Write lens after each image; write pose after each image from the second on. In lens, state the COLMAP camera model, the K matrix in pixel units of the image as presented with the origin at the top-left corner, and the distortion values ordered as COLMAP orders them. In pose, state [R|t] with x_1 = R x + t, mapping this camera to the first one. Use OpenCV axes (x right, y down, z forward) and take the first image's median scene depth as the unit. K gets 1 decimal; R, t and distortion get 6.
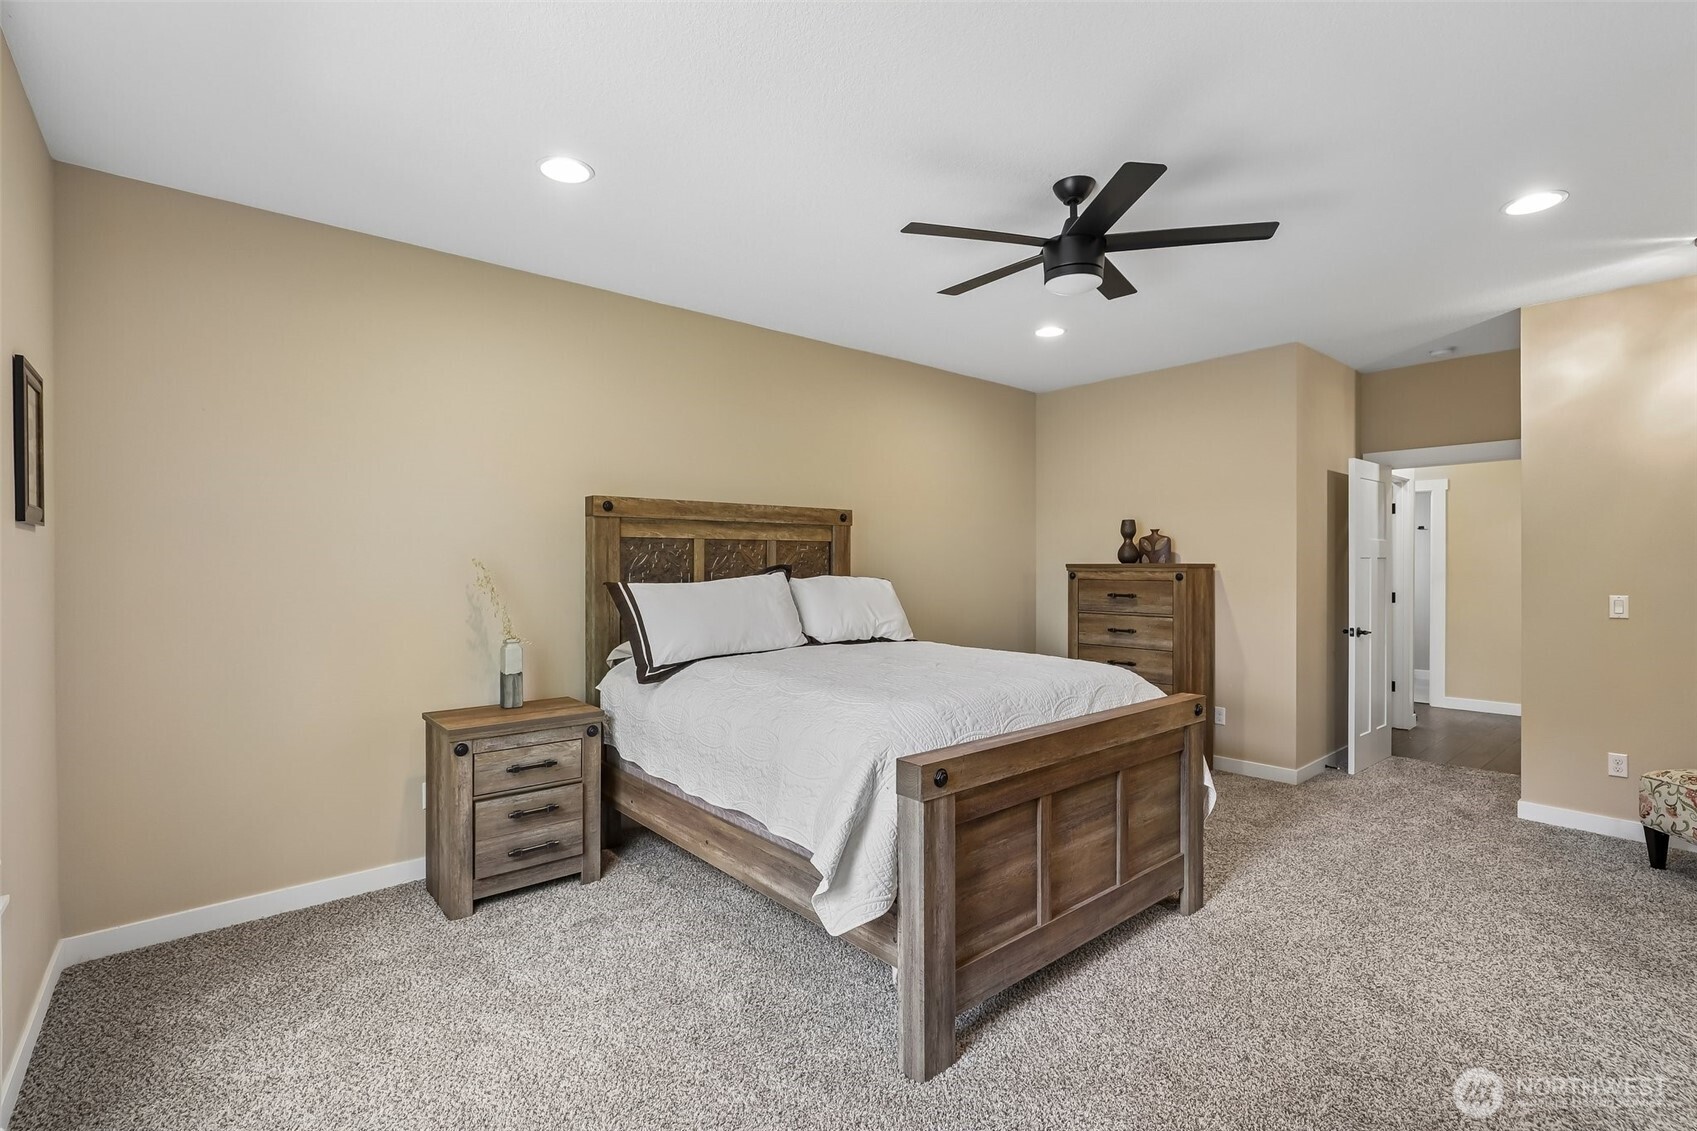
lens RADIAL K [[772.2, 0, 829.8], [0, 772.2, 564.0], [0, 0, 1]] dist [-0.054896, -0.000012]
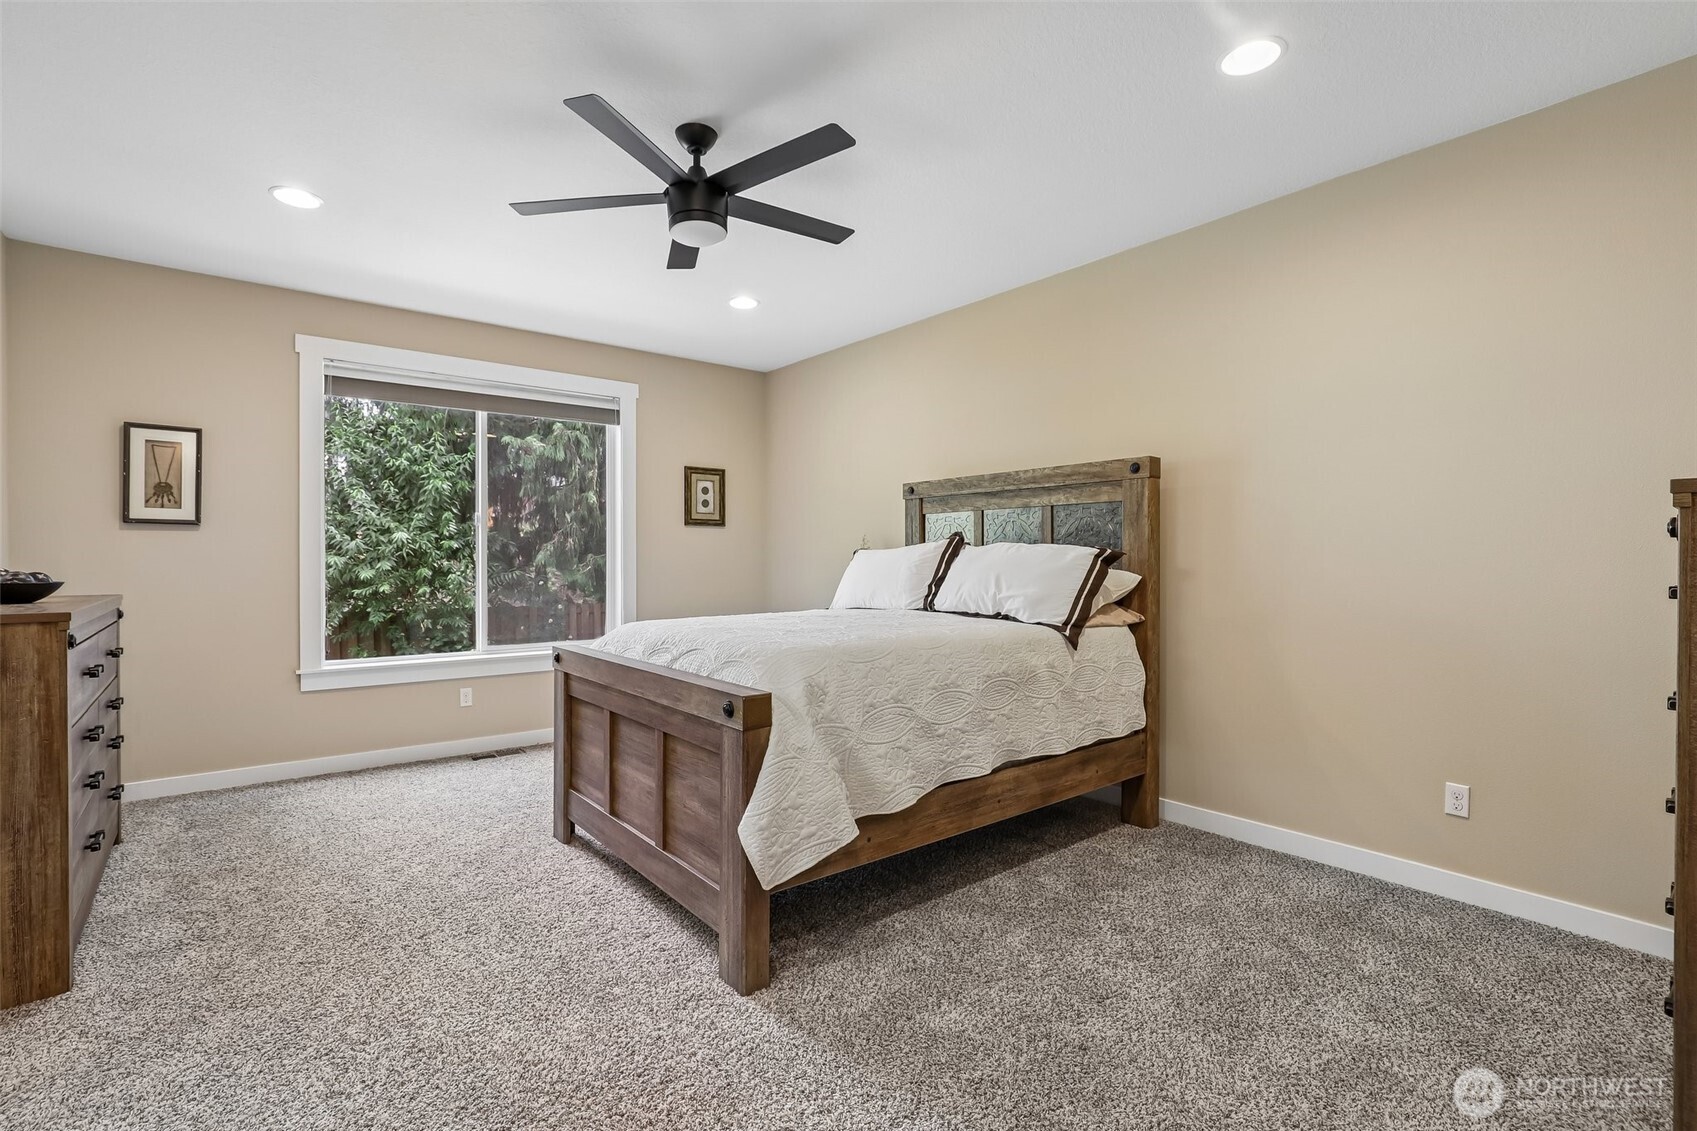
lens RADIAL K [[772.2, 0, 829.8], [0, 772.2, 564.0], [0, 0, 1]] dist [-0.054896, -0.000012]
pose [[-0.020994, 0.004045, -0.999771, 0.892712], [-0.001980, 0.999990, 0.004087, 0.036822], [0.999778, 0.002065, -0.020985, 0.817366]]
